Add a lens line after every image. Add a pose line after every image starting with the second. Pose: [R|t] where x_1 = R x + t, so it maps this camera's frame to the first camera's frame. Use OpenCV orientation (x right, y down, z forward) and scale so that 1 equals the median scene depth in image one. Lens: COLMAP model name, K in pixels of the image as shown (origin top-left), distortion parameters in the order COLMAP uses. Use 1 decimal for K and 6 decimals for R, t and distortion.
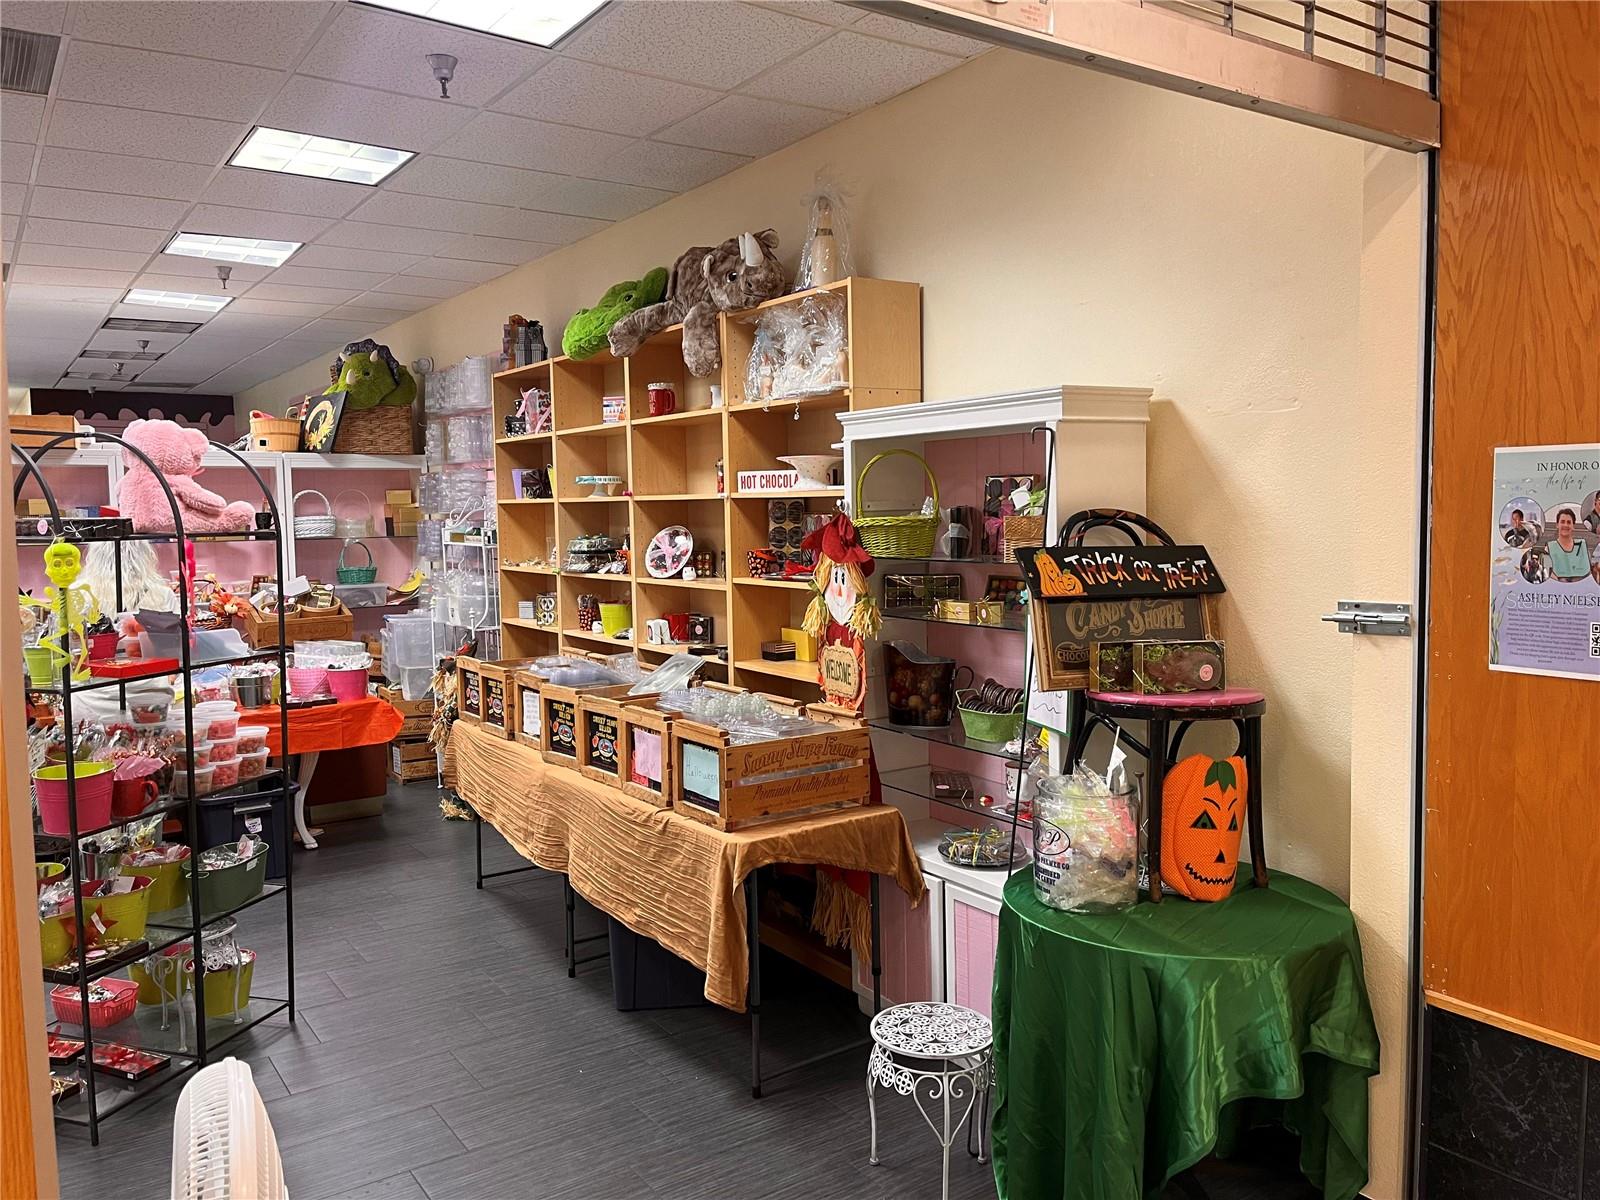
lens RADIAL K [[1218.4, 0, 797.8], [0, 1218.4, 594.0], [0, 0, 1]] dist [0.085038, -0.116292]
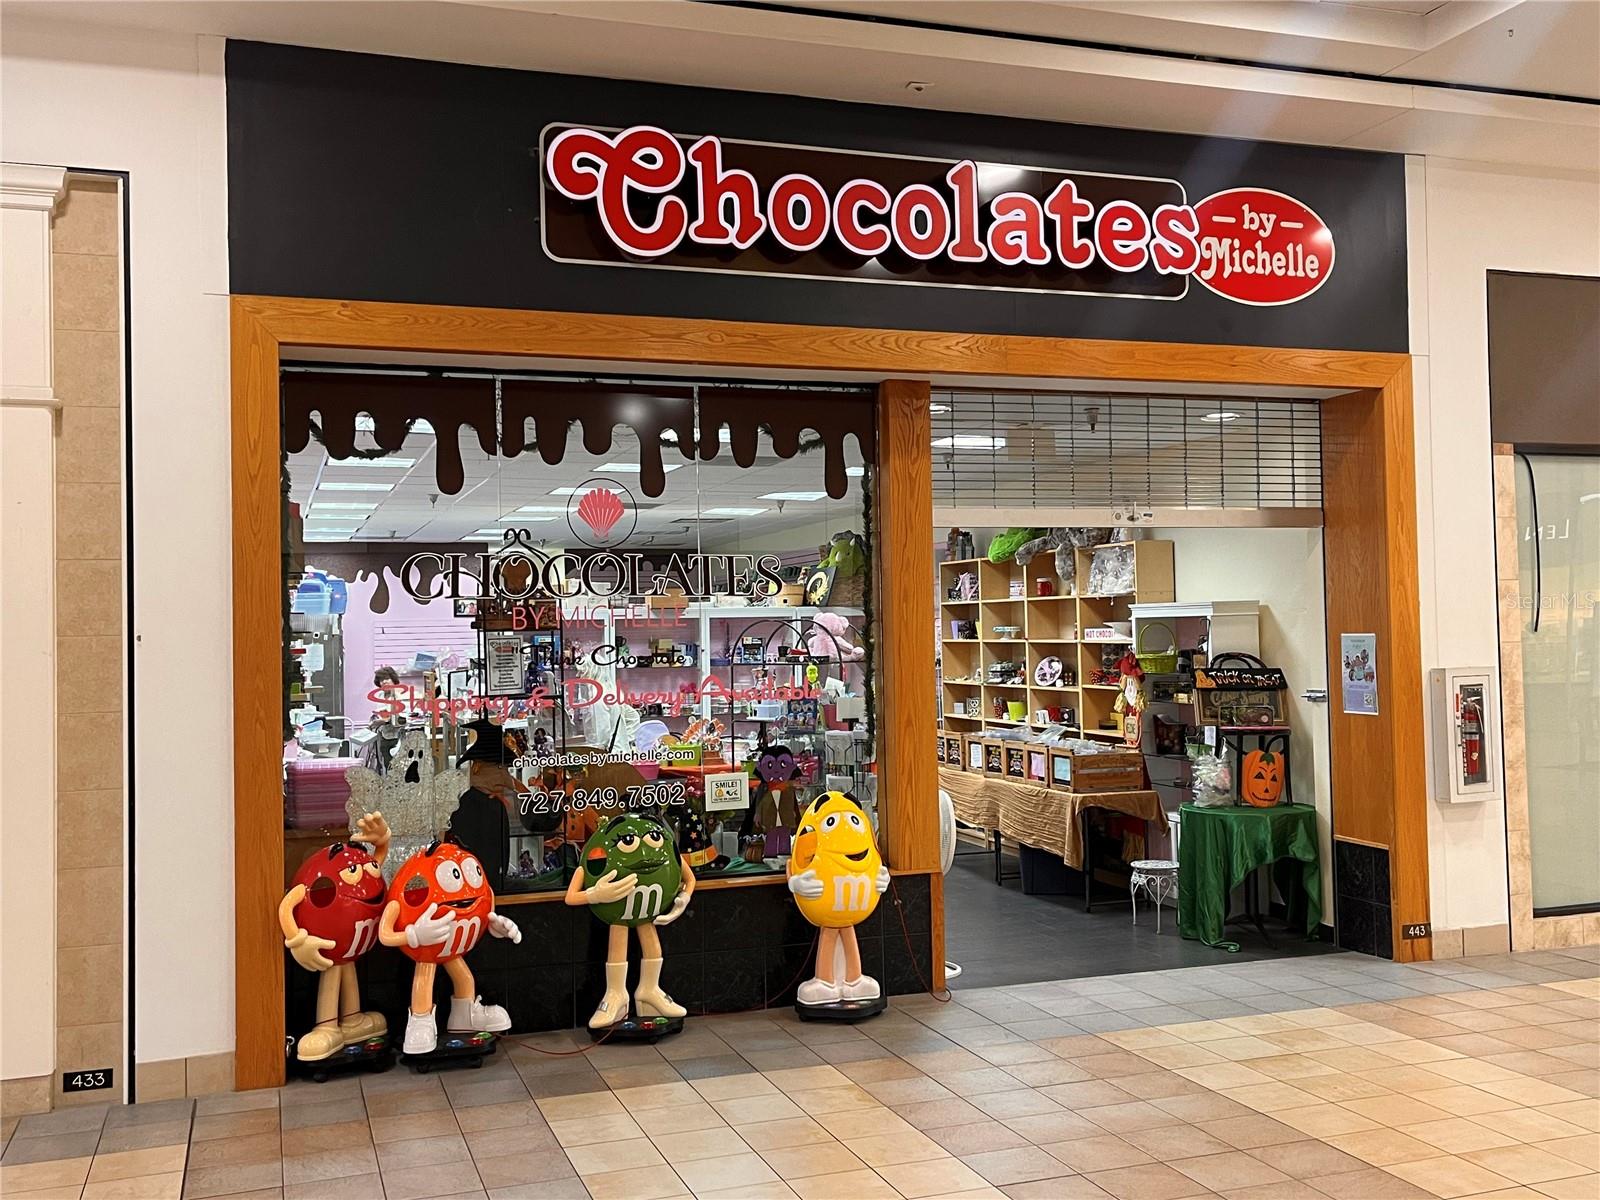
lens RADIAL K [[1539.9, 0, 801.1], [0, 1539.9, 593.2], [0, 0, 1]] dist [0.086049, 0.000000]
pose [[0.964518, -0.009821, -0.263835, 0.195081], [-0.013942, 0.996019, -0.088042, 0.076179], [0.263650, 0.088597, 0.960541, -1.746108]]
